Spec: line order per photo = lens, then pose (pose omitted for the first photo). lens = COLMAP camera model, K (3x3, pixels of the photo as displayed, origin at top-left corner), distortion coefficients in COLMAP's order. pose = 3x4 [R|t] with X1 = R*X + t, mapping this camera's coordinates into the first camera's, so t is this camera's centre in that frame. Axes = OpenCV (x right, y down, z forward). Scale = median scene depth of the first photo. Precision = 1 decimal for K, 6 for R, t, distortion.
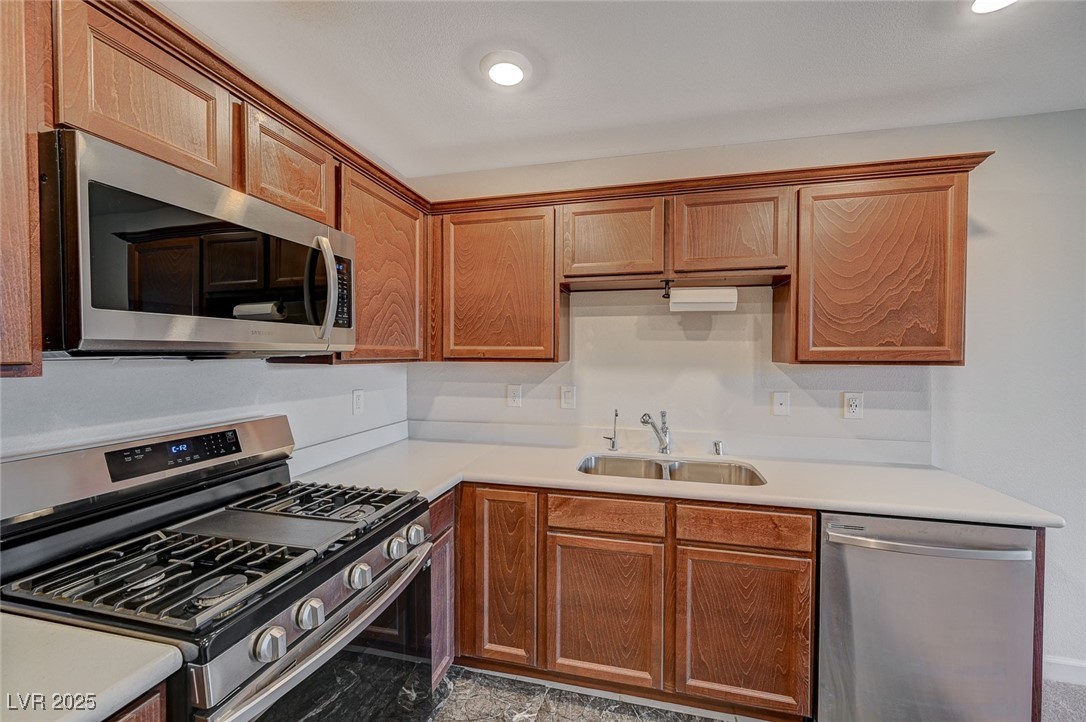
lens RADIAL K [[424.5, 0, 543.0], [0, 424.5, 361.0], [0, 0, 1]] dist [0.000175, 0.000039]
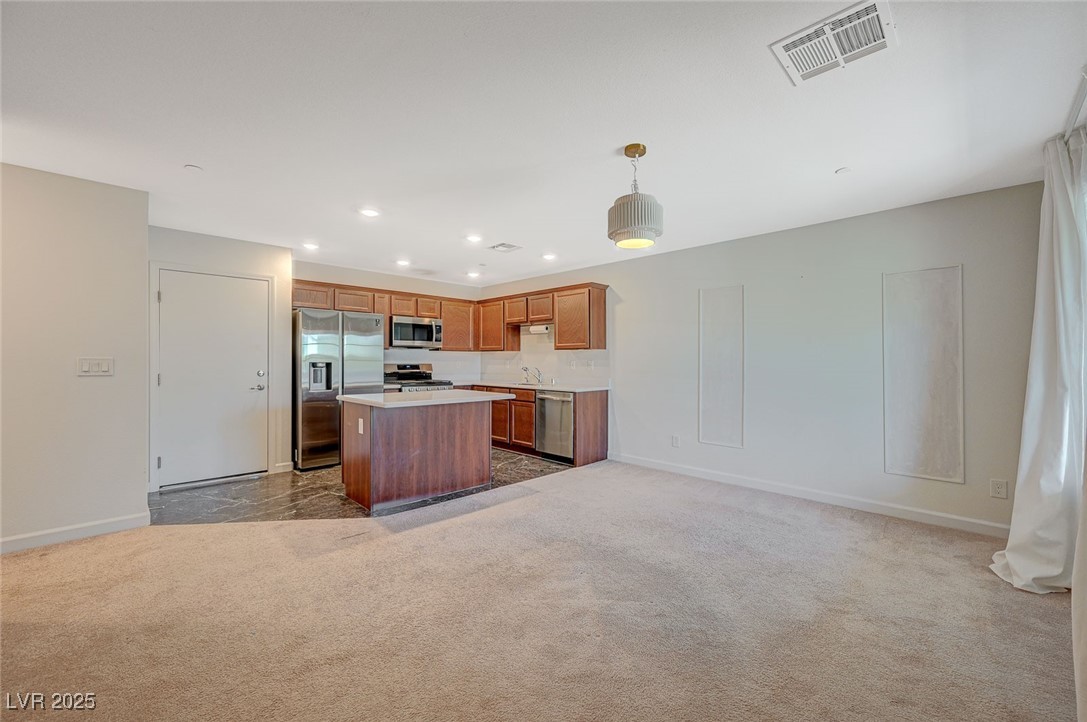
lens RADIAL K [[424.9, 0, 543.5], [0, 424.9, 361.0], [0, 0, 1]] dist [0.000175, 0.000039]
pose [[0.855903, 0.000370, -0.517137, 2.389575], [-0.010649, 0.999800, -0.016910, 0.159508], [0.517027, 0.019980, 0.855736, -1.901531]]
